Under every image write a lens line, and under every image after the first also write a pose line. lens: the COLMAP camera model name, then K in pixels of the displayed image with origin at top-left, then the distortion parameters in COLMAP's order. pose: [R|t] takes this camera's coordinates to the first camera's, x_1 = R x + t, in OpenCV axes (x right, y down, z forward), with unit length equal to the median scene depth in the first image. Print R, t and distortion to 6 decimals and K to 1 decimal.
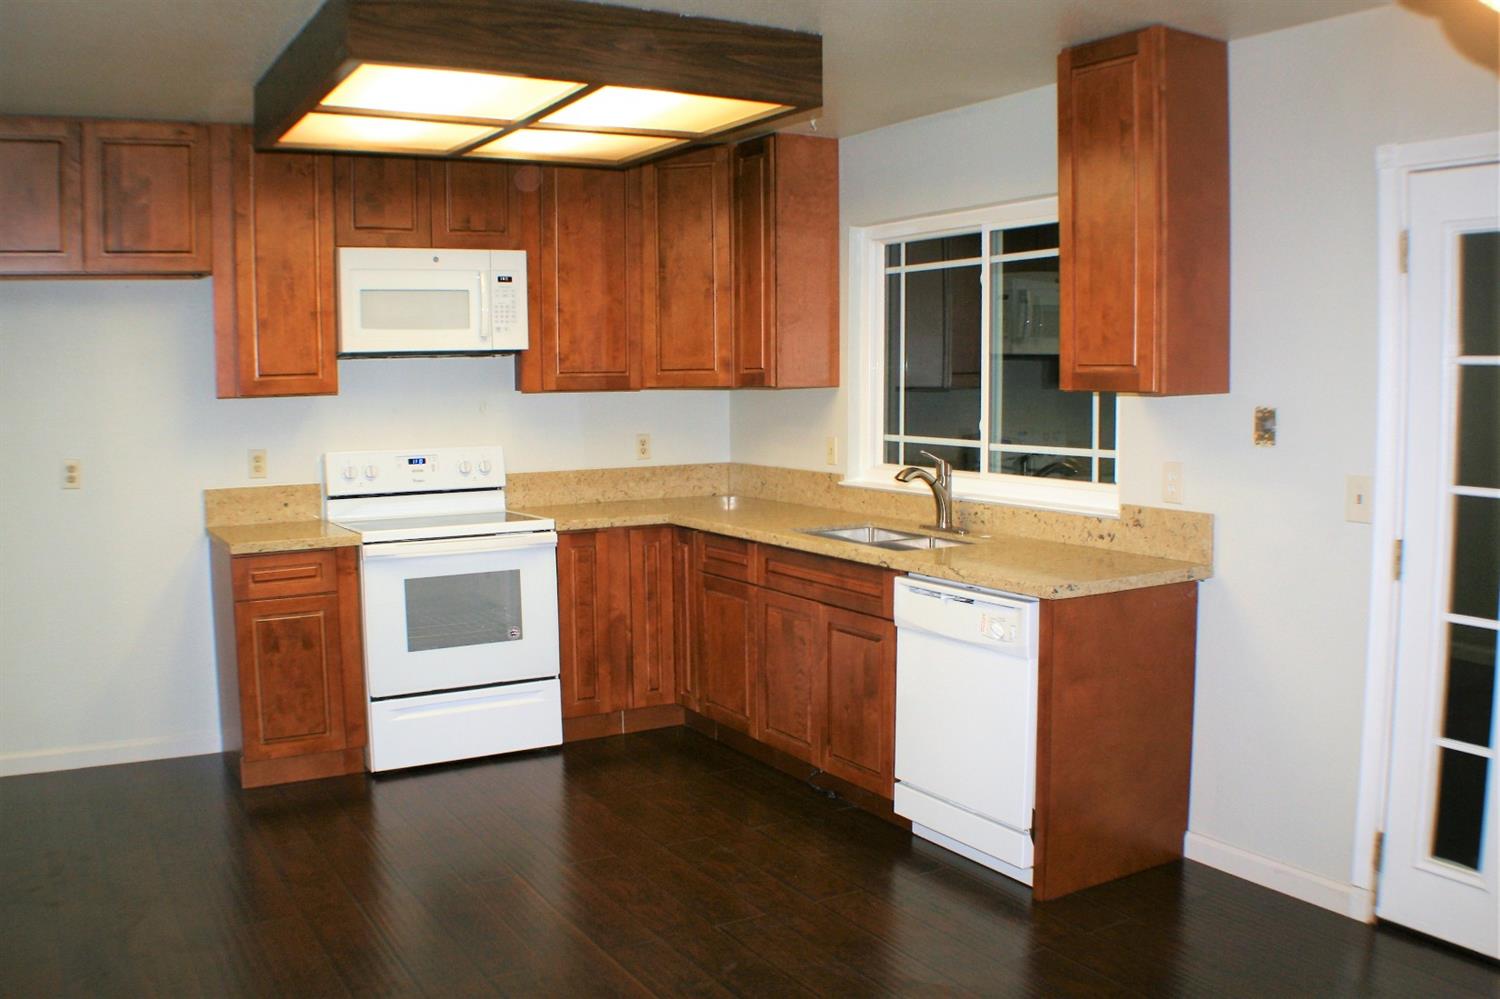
lens RADIAL K [[1291.3, 0, 750.0], [0, 1291.3, 499.5], [0, 0, 1]] dist [-0.181674, -0.000045]
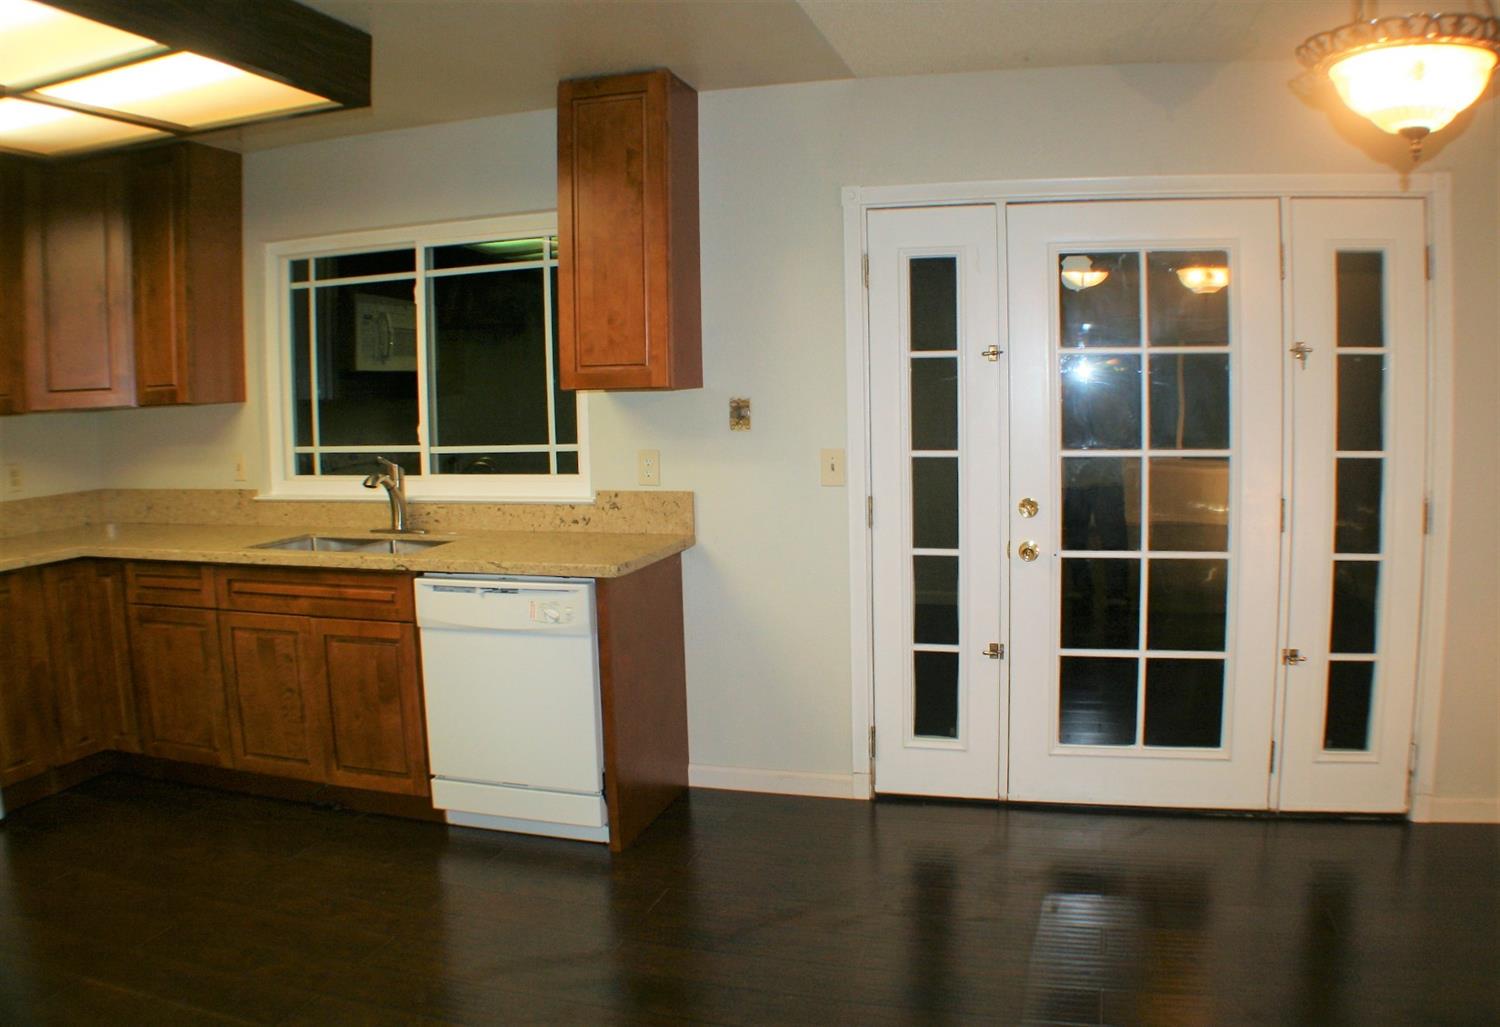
lens RADIAL K [[1070.5, 0, 756.1], [0, 1070.5, 495.9], [0, 0, 1]] dist [-0.166903, 0.001517]
pose [[0.731262, -0.076811, 0.677759, -0.229486], [0.081394, 0.996366, 0.025099, -0.003646], [-0.677223, 0.036811, 0.734856, 0.192546]]
